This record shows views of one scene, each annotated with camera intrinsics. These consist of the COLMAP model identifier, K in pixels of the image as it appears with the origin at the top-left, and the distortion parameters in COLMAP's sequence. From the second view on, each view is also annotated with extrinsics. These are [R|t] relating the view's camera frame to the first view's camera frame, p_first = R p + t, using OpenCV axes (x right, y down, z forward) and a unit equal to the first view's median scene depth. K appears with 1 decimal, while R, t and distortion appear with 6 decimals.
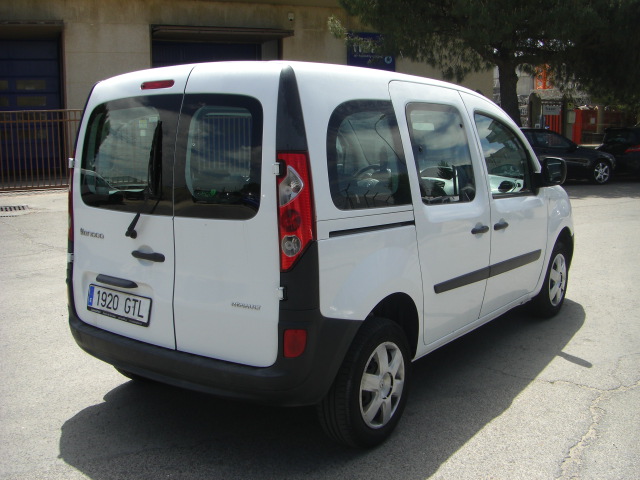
lens RADIAL K [[706.0, 0, 318.3], [0, 706.0, 234.6], [0, 0, 1]] dist [-0.147801, 0.000000]
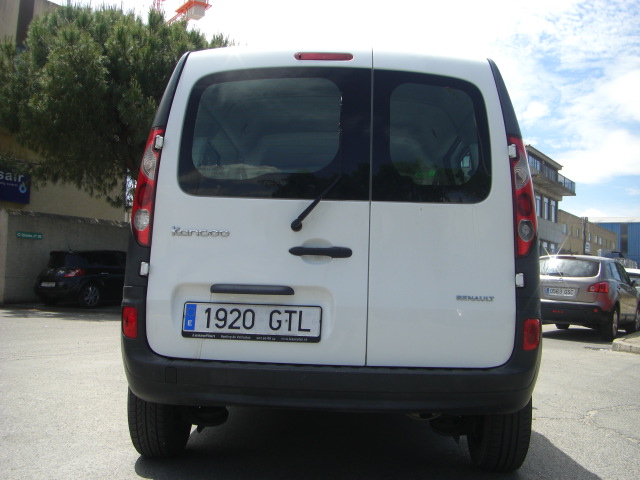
lens RADIAL K [[706.0, 0, 318.9], [0, 706.0, 243.6], [0, 0, 1]] dist [-0.147801, 0.000000]
pose [[0.827606, 0.071982, 0.556675, -0.682124], [0.044837, 0.980096, -0.193393, 0.174091], [-0.559516, 0.185013, 0.807906, 0.334330]]
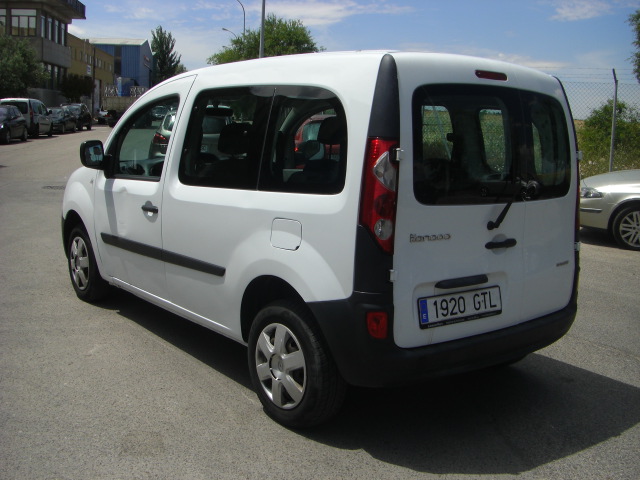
lens RADIAL K [[706.0, 0, 320.4], [0, 706.0, 236.5], [0, 0, 1]] dist [-0.147801, 0.000000]
pose [[0.273021, -0.134428, 0.952569, -1.256797], [0.110439, 0.988022, 0.107778, -0.116757], [-0.955648, 0.075775, 0.284597, 0.937850]]
